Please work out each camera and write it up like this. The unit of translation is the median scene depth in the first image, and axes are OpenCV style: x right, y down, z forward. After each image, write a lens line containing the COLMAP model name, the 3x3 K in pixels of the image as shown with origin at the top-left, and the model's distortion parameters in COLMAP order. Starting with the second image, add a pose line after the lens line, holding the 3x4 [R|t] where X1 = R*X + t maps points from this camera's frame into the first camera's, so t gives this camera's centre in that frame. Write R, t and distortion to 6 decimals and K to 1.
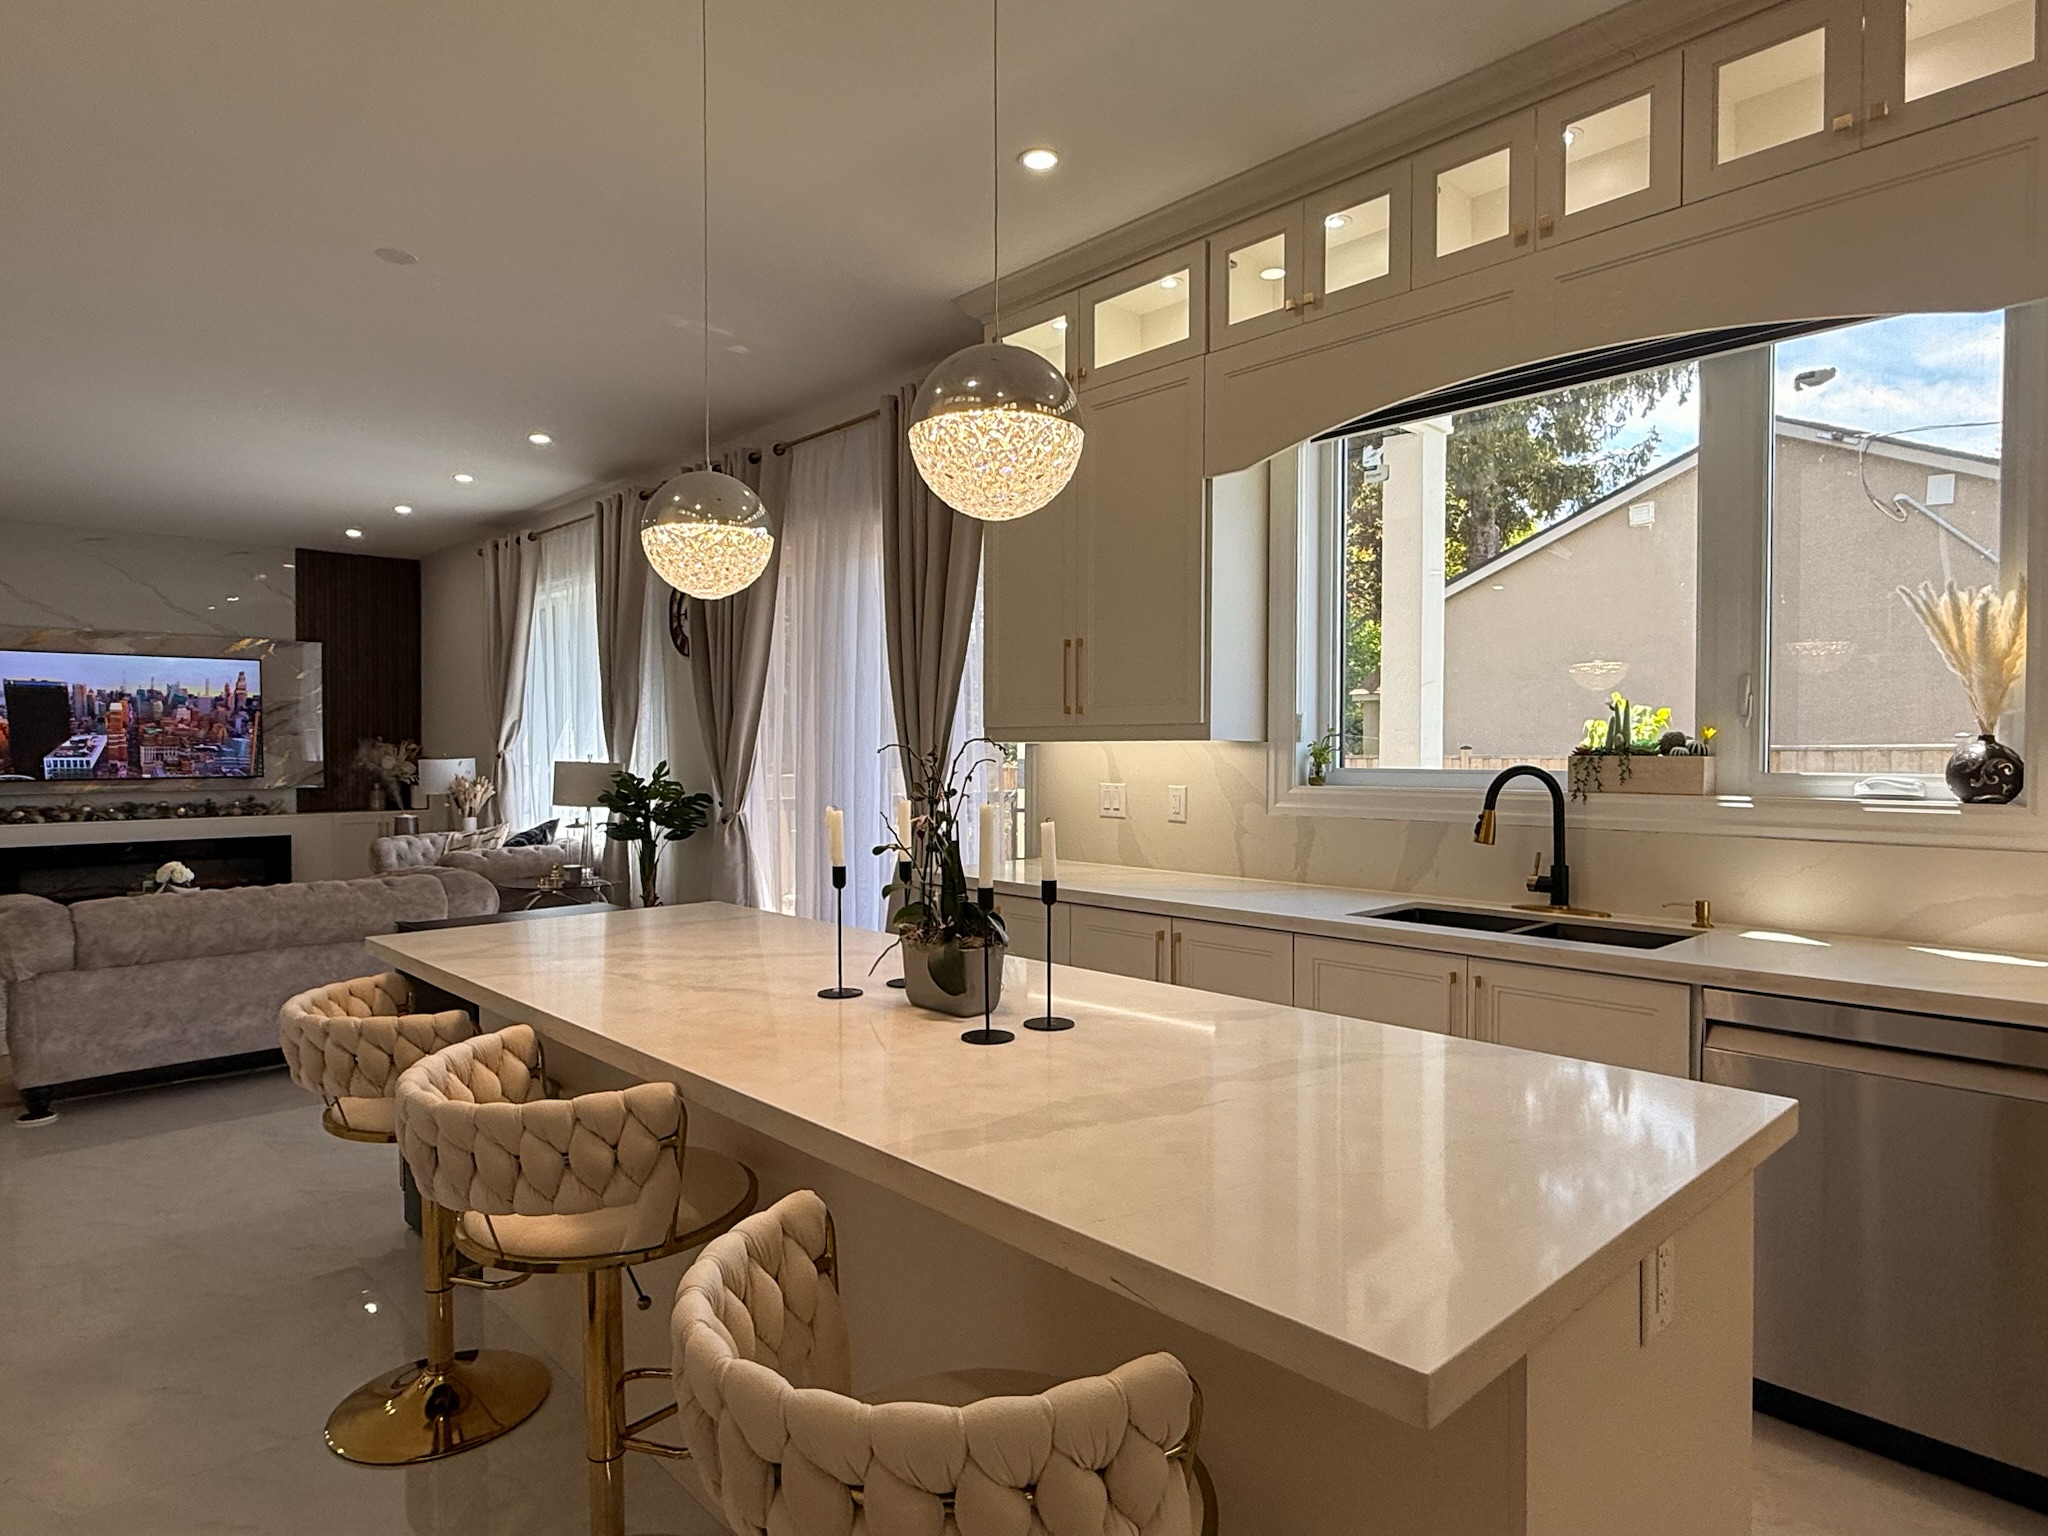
lens RADIAL K [[1178.0, 0, 1024.0], [0, 1178.0, 768.0], [0, 0, 1]] dist [0.006363, 0.000398]
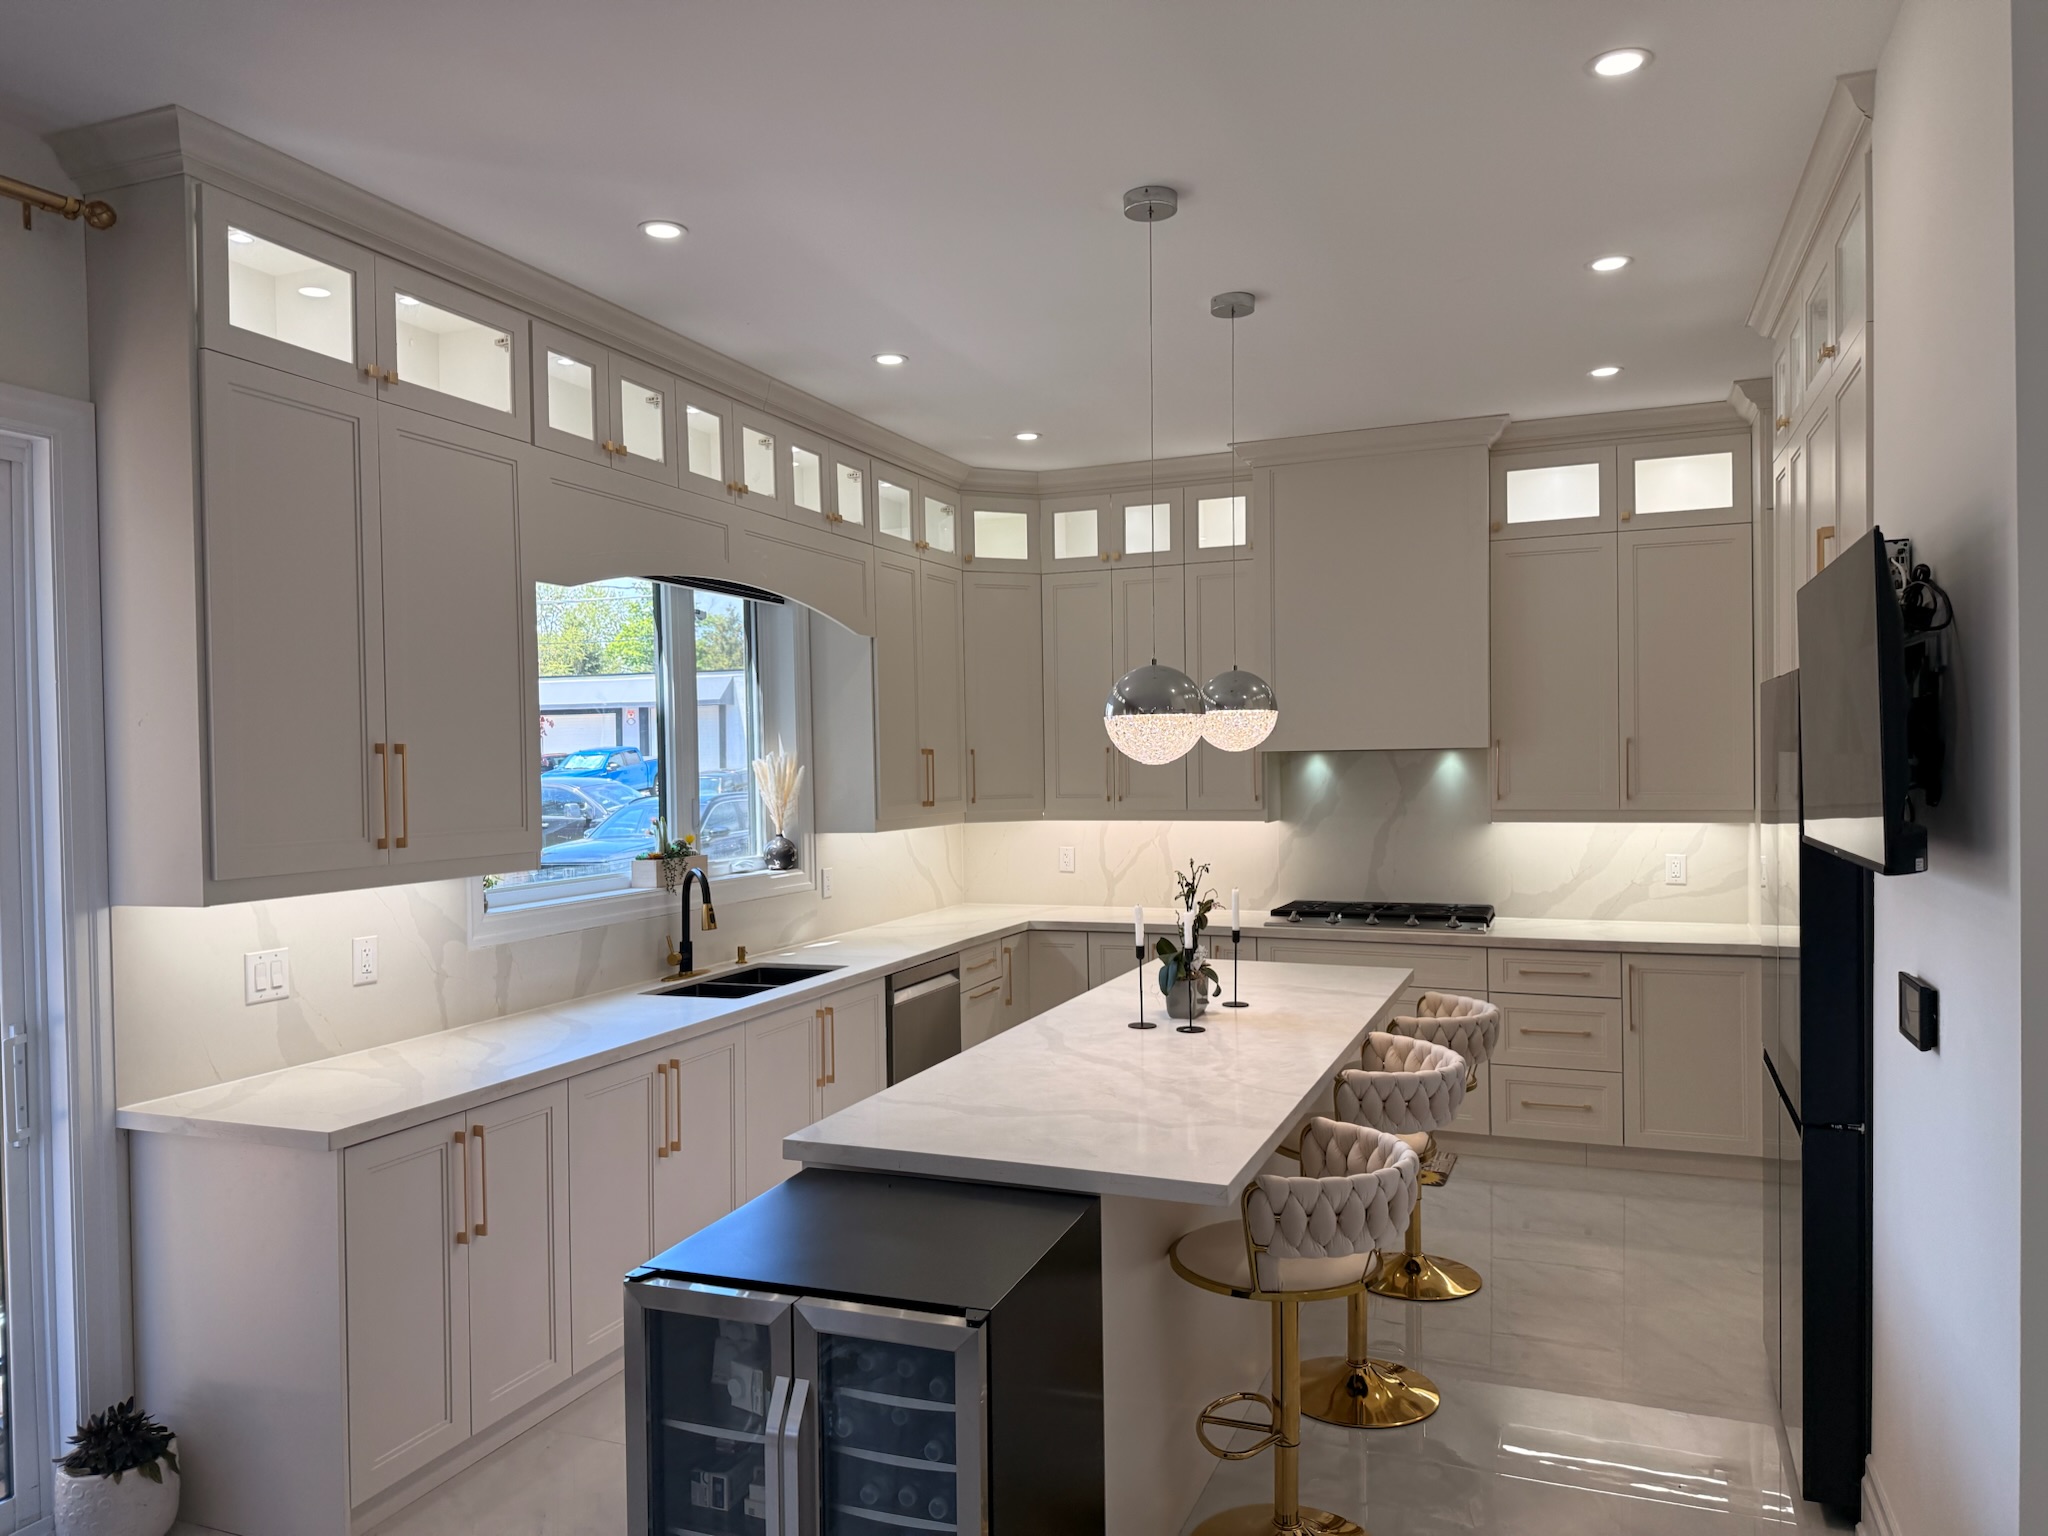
lens RADIAL K [[1481.8, 0, 1024.0], [0, 1481.8, 768.0], [0, 0, 1]] dist [0.040750, -0.103074]
pose [[-0.399321, 0.000532, 0.916811, -1.154869], [0.036113, 0.999233, 0.015150, -0.116370], [-0.916100, 0.039158, -0.399034, 1.237527]]
